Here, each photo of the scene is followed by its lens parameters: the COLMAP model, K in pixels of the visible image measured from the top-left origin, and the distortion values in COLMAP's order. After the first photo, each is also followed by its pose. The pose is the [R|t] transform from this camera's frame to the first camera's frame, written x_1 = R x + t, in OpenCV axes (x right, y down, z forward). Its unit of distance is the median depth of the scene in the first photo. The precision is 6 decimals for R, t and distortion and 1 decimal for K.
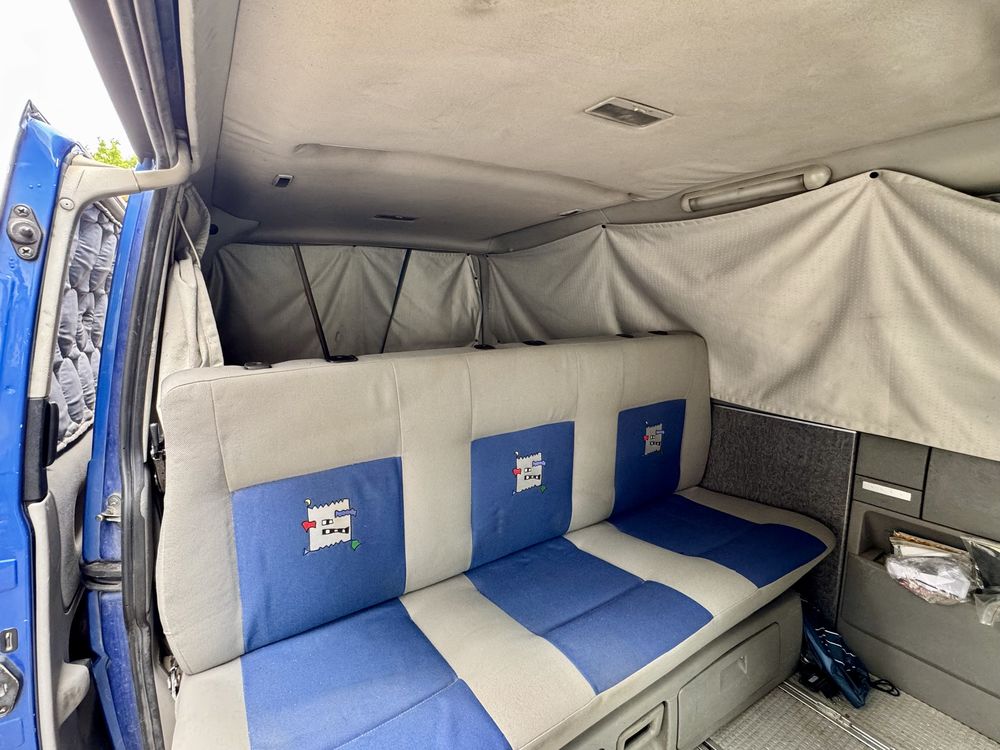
lens RADIAL K [[446.0, 0, 500.0], [0, 446.0, 375.0], [0, 0, 1]] dist [0.000344, 0.000152]
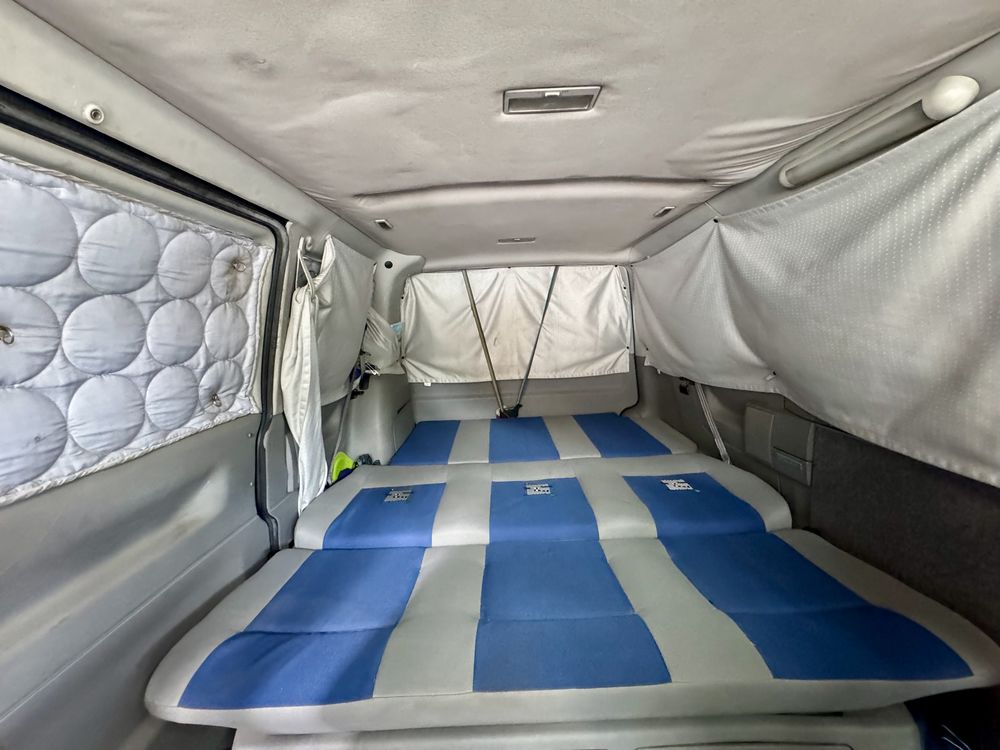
lens RADIAL K [[393.0, 0, 500.0], [0, 393.0, 375.0], [0, 0, 1]] dist [-0.000307, -0.000077]
pose [[0.854252, 0.053688, -0.517080, 0.390756], [-0.060064, 0.998185, 0.004411, -0.002289], [0.516378, 0.027290, 0.855926, 0.148742]]
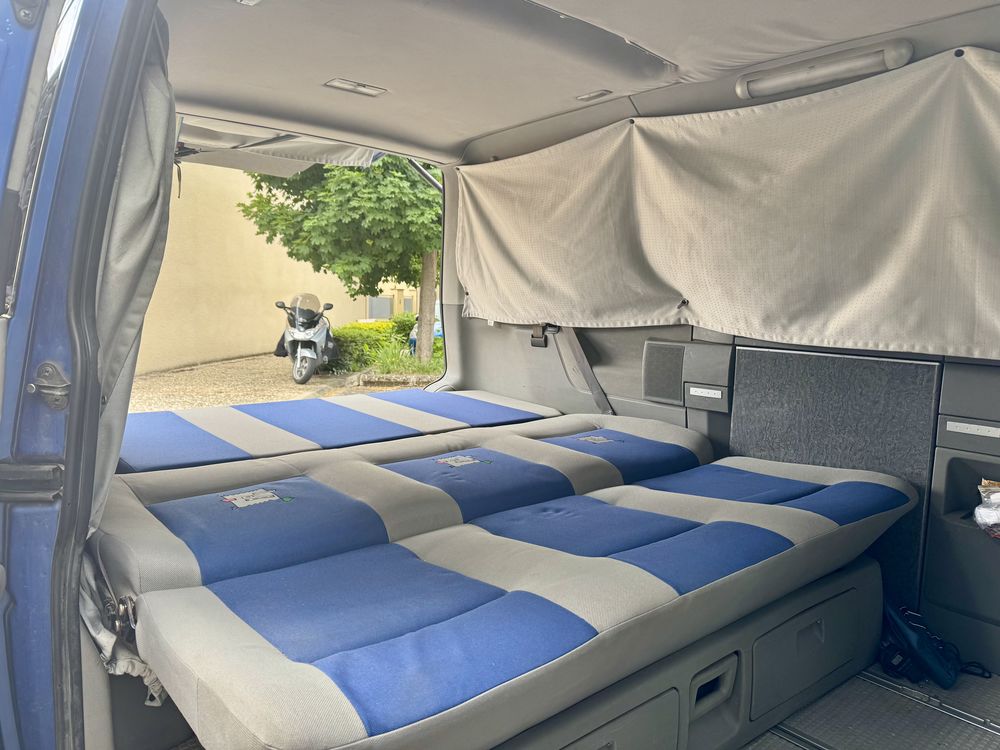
lens RADIAL K [[712.3, 0, 500.0], [0, 712.3, 375.0], [0, 0, 1]] dist [0.007405, -0.000263]
pose [[0.988373, 0.029299, 0.149201, -0.186402], [-0.021732, 0.998406, -0.052093, 0.206528], [-0.150489, 0.048245, 0.987434, -0.170130]]
